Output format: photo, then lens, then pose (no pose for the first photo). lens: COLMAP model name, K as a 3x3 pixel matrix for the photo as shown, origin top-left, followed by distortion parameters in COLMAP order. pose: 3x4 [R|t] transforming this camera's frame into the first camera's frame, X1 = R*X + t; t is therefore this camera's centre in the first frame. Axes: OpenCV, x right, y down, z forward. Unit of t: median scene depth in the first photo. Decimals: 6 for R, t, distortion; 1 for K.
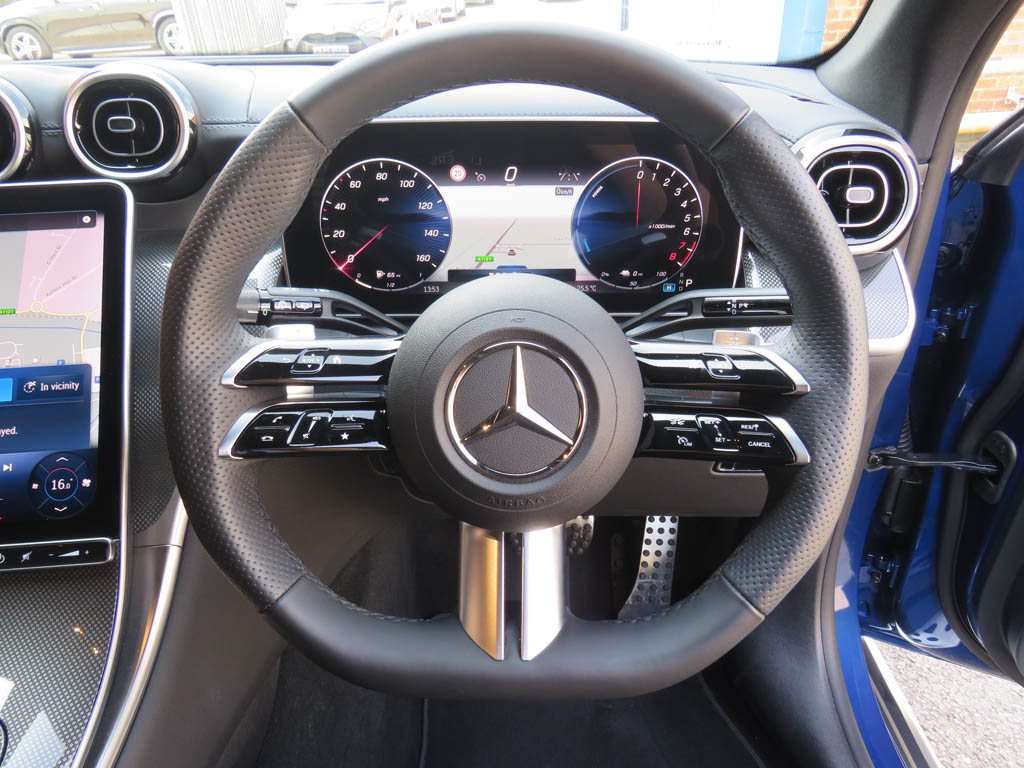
lens RADIAL K [[732.7, 0, 512.0], [0, 732.7, 384.0], [0, 0, 1]] dist [-0.017008, -0.002246]
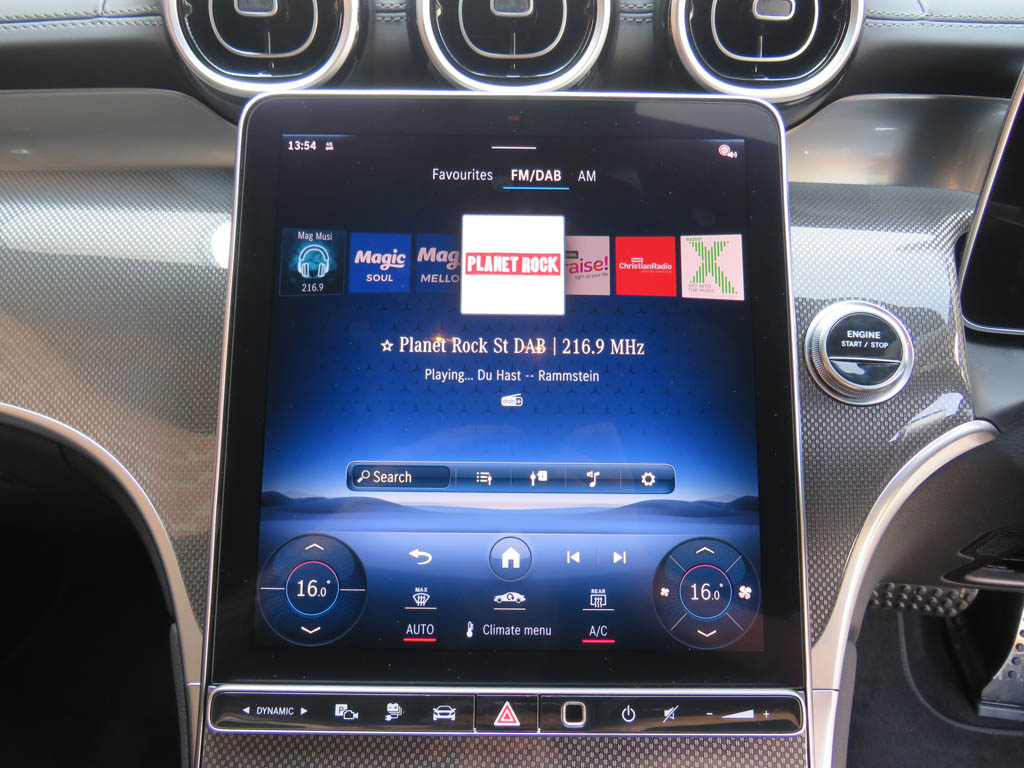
lens RADIAL K [[732.7, 0, 512.0], [0, 732.7, 384.0], [0, 0, 1]] dist [-0.017008, -0.002246]
pose [[0.993747, 0.078620, -0.079280, -0.738952], [-0.074813, 0.995948, 0.049909, -0.054380], [0.082883, -0.043665, 0.995602, 0.377634]]
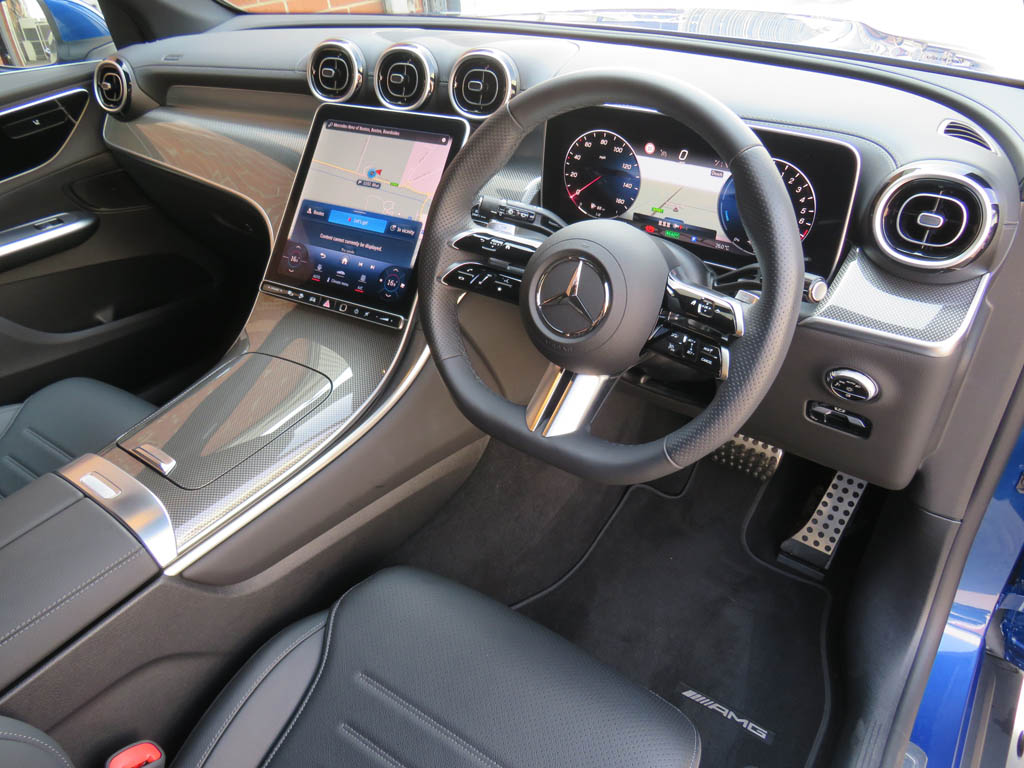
lens RADIAL K [[732.7, 0, 512.0], [0, 732.7, 384.0], [0, 0, 1]] dist [-0.017008, -0.002246]
pose [[0.813918, 0.318744, -0.485736, 0.608698], [-0.265472, 0.947719, 0.177066, -0.028995], [0.516780, -0.015168, 0.855984, -0.435630]]
